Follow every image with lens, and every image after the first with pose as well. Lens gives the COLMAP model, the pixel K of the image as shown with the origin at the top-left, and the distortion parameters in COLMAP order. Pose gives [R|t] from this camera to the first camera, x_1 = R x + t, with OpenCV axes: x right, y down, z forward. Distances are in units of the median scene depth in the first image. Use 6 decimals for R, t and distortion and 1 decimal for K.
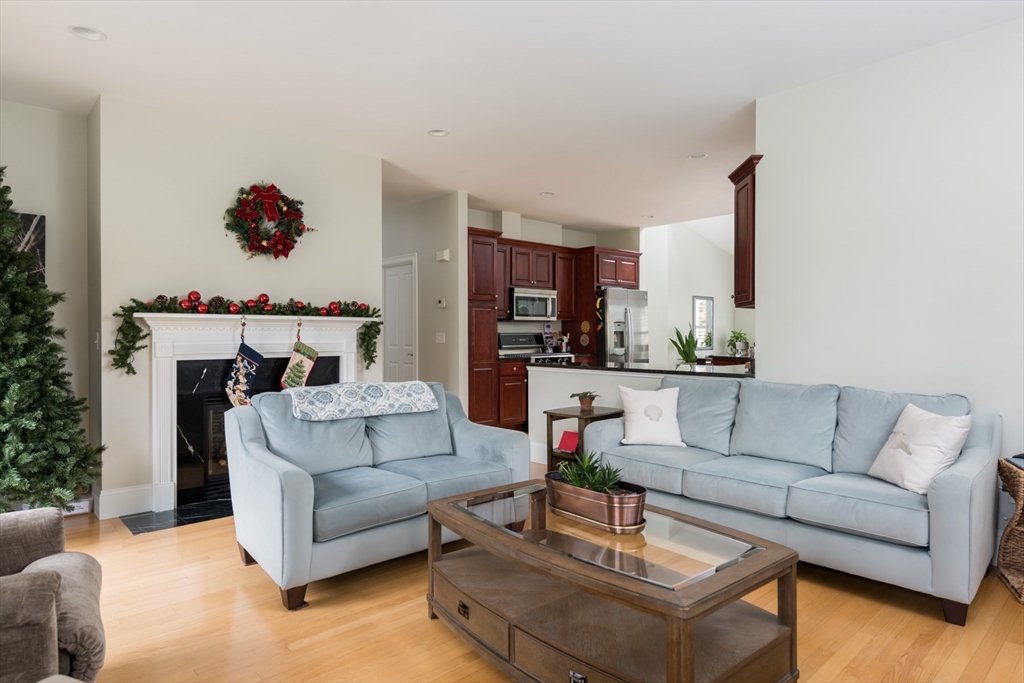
lens RADIAL K [[589.3, 0, 513.7], [0, 589.3, 338.6], [0, 0, 1]] dist [0.000622, -0.000128]
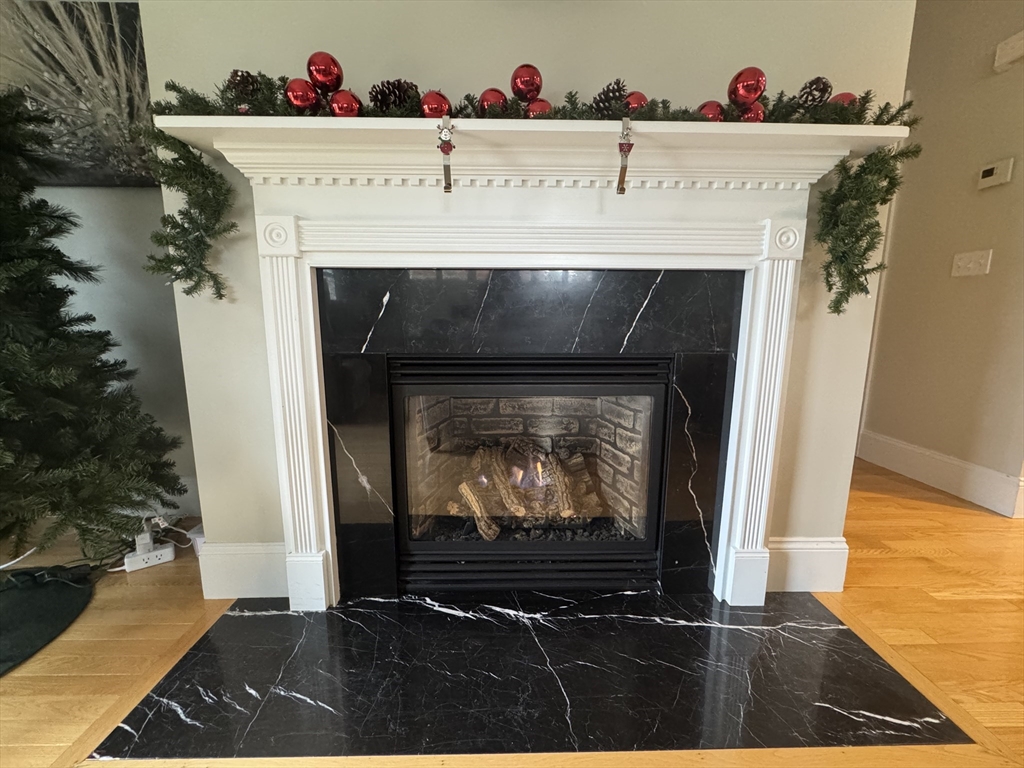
lens RADIAL K [[411.2, 0, 511.5], [0, 411.2, 384.9], [0, 0, 1]] dist [-0.000454, 0.000027]
pose [[0.761530, 0.108172, -0.639039, -0.249539], [-0.012179, 0.988188, 0.152761, 0.062480], [0.648015, -0.108549, 0.753852, 0.758551]]
